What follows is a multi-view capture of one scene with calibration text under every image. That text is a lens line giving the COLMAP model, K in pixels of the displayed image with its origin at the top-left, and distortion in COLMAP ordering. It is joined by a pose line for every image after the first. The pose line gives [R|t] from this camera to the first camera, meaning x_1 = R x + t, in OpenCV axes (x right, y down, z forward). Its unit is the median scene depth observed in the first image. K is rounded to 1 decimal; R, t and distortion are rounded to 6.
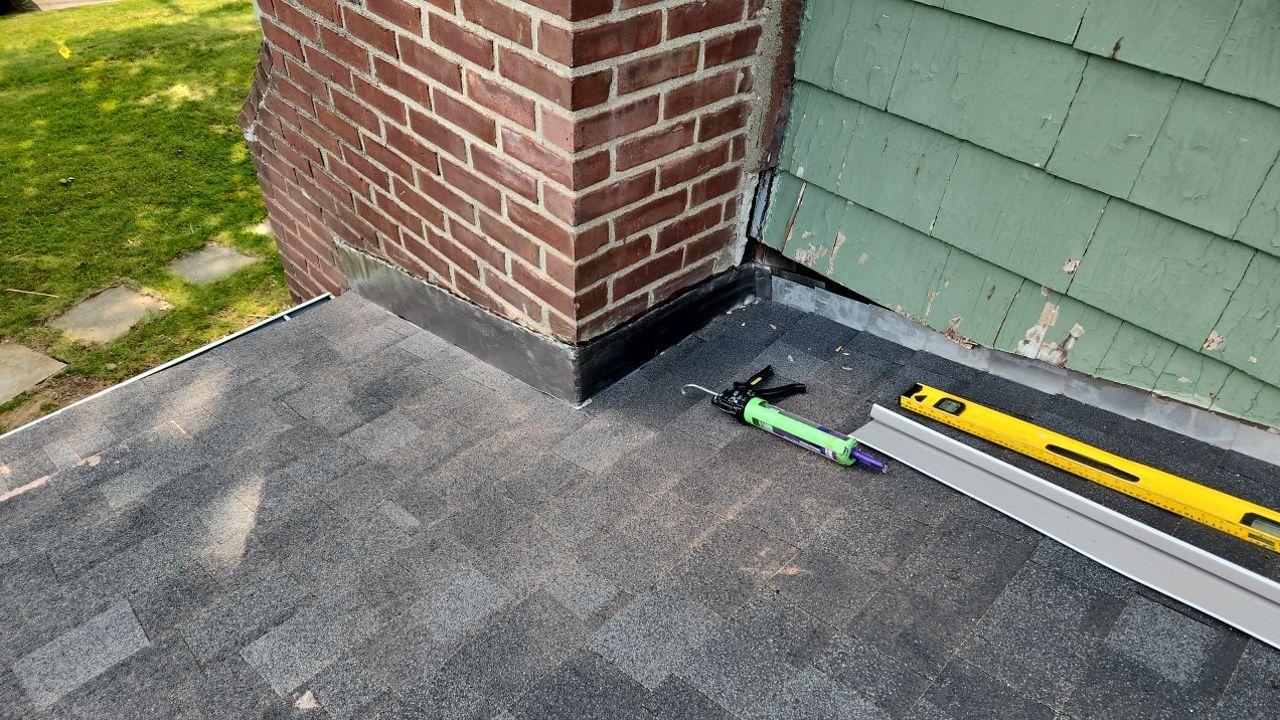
lens RADIAL K [[836.9, 0, 640.0], [0, 836.9, 360.0], [0, 0, 1]] dist [0.099187, -0.090355]
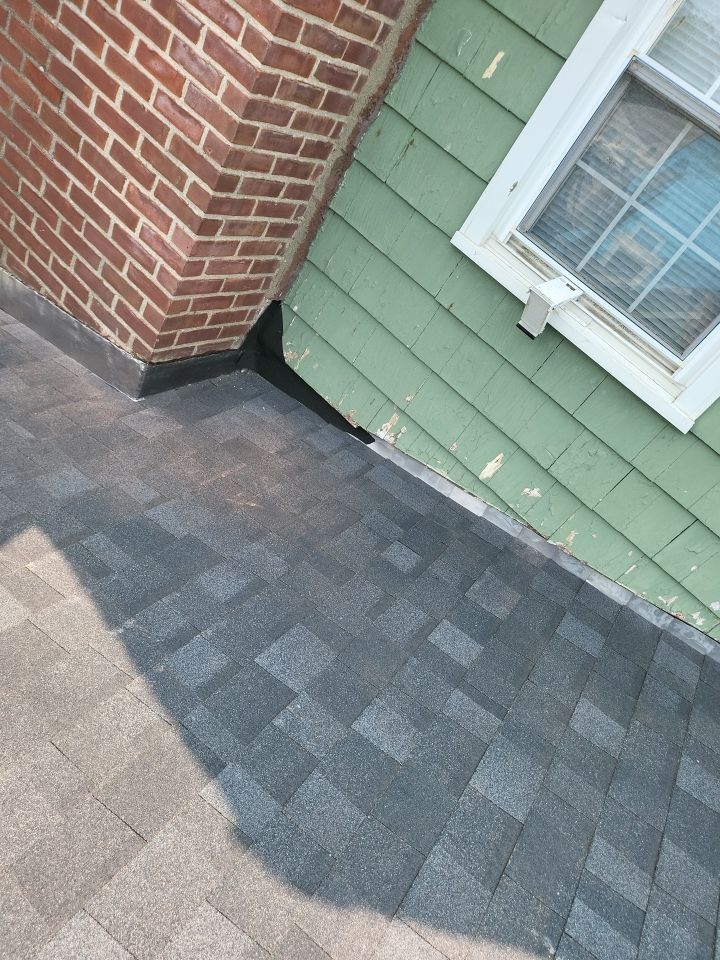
lens RADIAL K [[733.2, 0, 360.0], [0, 733.2, 480.0], [0, 0, 1]] dist [0.076185, -0.108103]
pose [[0.879052, 0.239426, 0.412240, -0.257594], [-0.252243, 0.967367, -0.023963, 0.137251], [-0.404525, -0.082920, 0.910760, -0.529745]]
